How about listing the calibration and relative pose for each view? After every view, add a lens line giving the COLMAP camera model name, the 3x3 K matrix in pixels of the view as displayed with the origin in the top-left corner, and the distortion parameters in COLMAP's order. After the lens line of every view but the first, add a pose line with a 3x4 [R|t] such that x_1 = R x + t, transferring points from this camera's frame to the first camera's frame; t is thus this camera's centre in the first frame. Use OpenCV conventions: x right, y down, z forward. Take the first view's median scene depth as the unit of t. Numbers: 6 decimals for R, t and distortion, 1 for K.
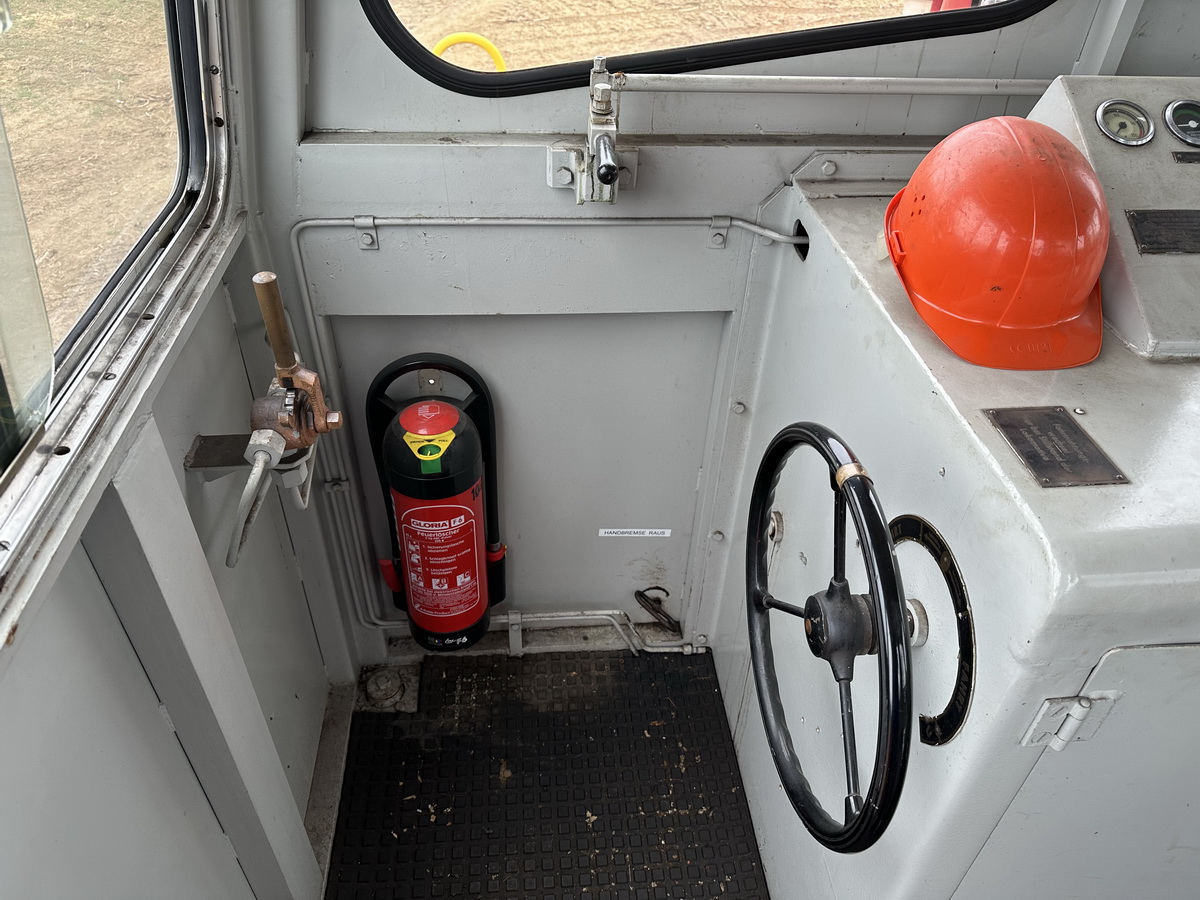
lens RADIAL K [[846.8, 0, 595.2], [0, 846.8, 448.7], [0, 0, 1]] dist [0.066453, -0.086869]
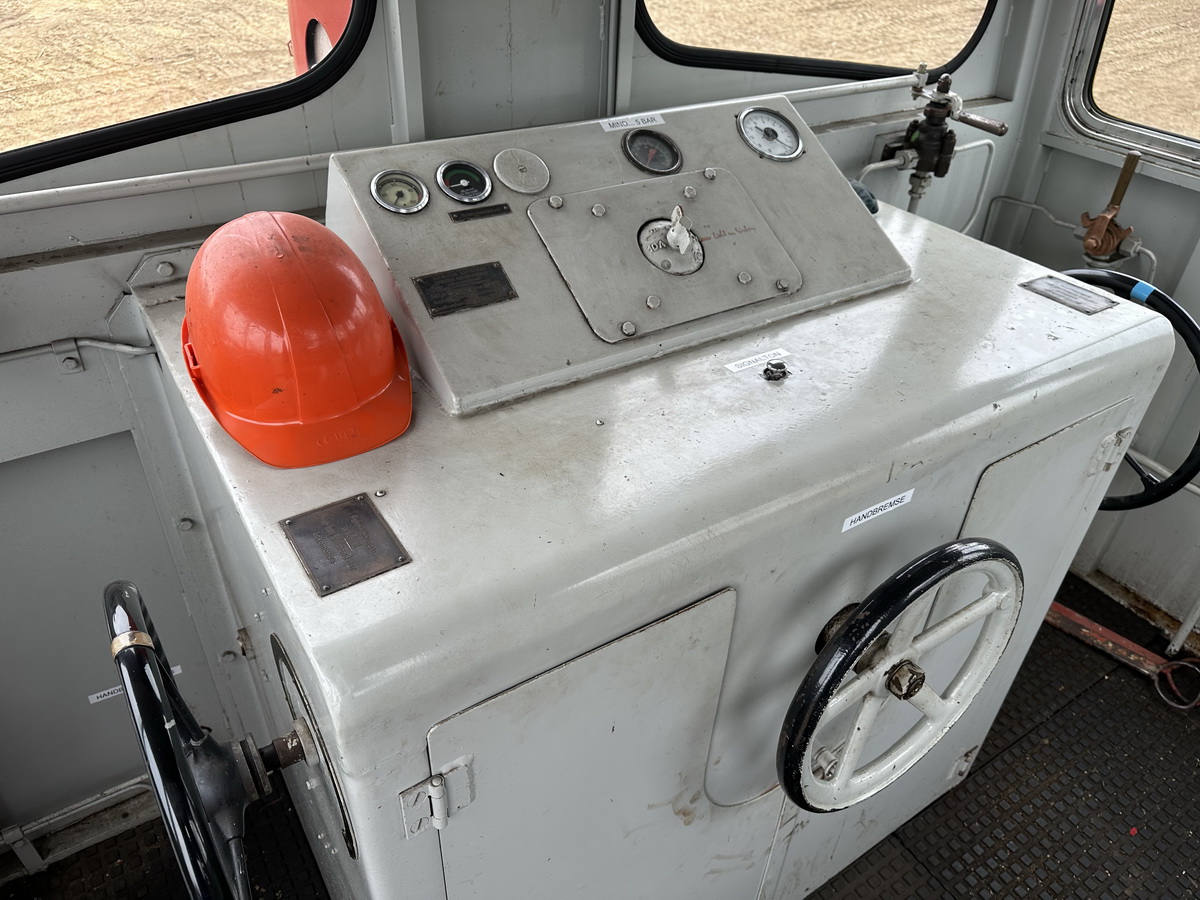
lens RADIAL K [[850.9, 0, 593.8], [0, 850.9, 452.4], [0, 0, 1]] dist [0.064972, -0.077823]
pose [[0.884623, -0.272685, 0.378267, 0.265257], [0.283210, 0.958627, 0.028733, -0.030458], [-0.370452, 0.081711, 0.925251, -0.023676]]
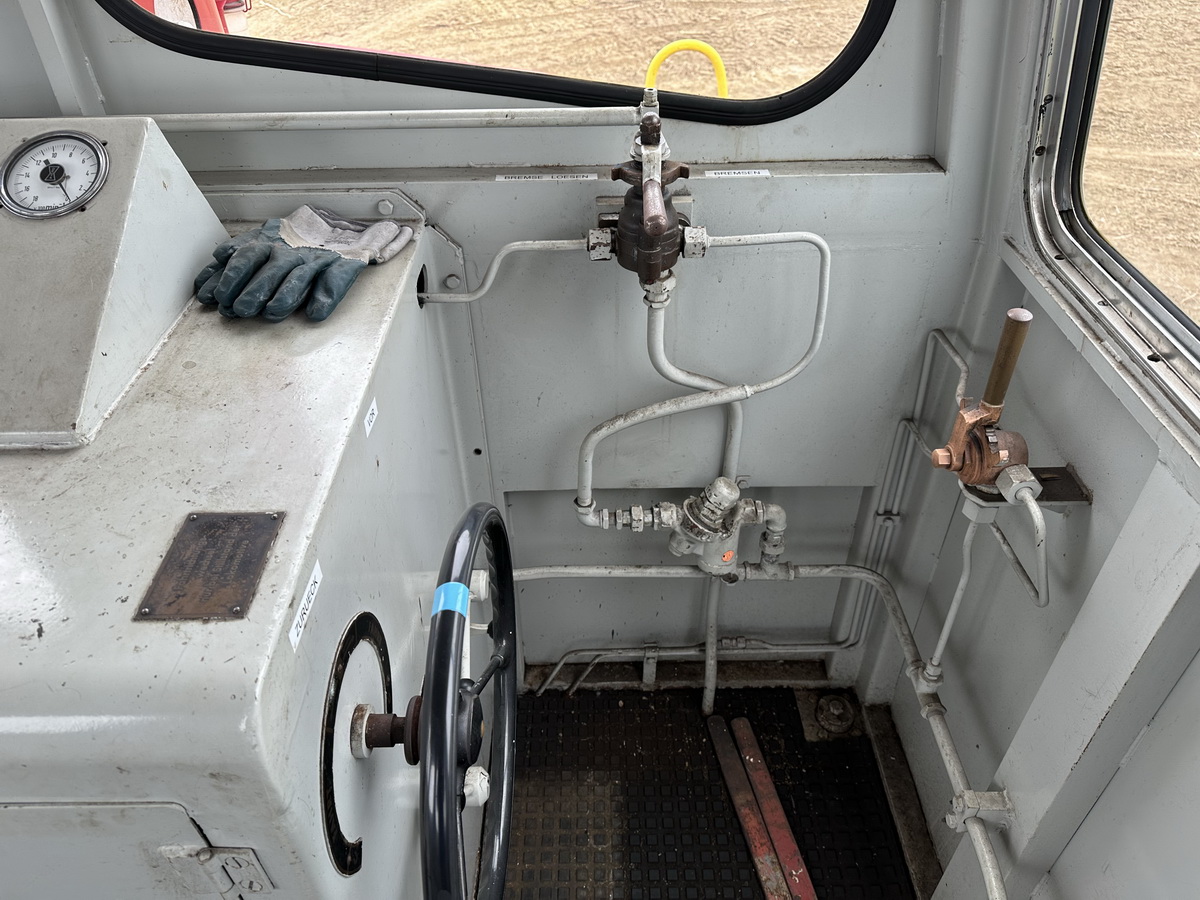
lens RADIAL K [[837.9, 0, 598.4], [0, 837.9, 442.2], [0, 0, 1]] dist [0.097172, -0.170647]
pose [[0.994435, 0.018469, -0.103716, 1.483508], [-0.018526, 0.999828, 0.000414, -0.104000], [0.103706, 0.001509, 0.994607, 0.204652]]
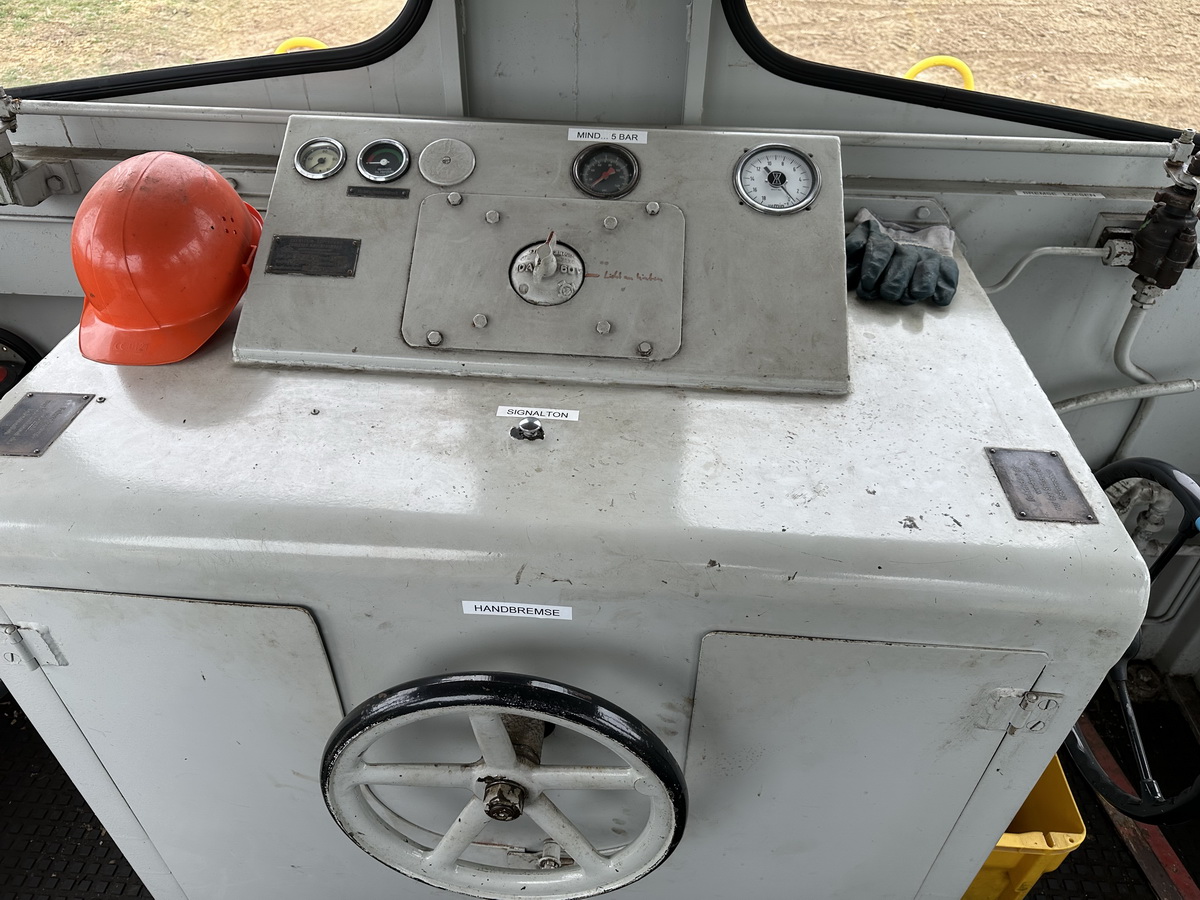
lens RADIAL K [[846.8, 0, 595.2], [0, 846.8, 448.7], [0, 0, 1]] dist [0.066453, -0.086869]
pose [[0.987441, 0.083071, -0.134383, 0.901360], [-0.081434, 0.996523, 0.017643, -0.033585], [0.135382, -0.006478, 0.990772, -0.068493]]
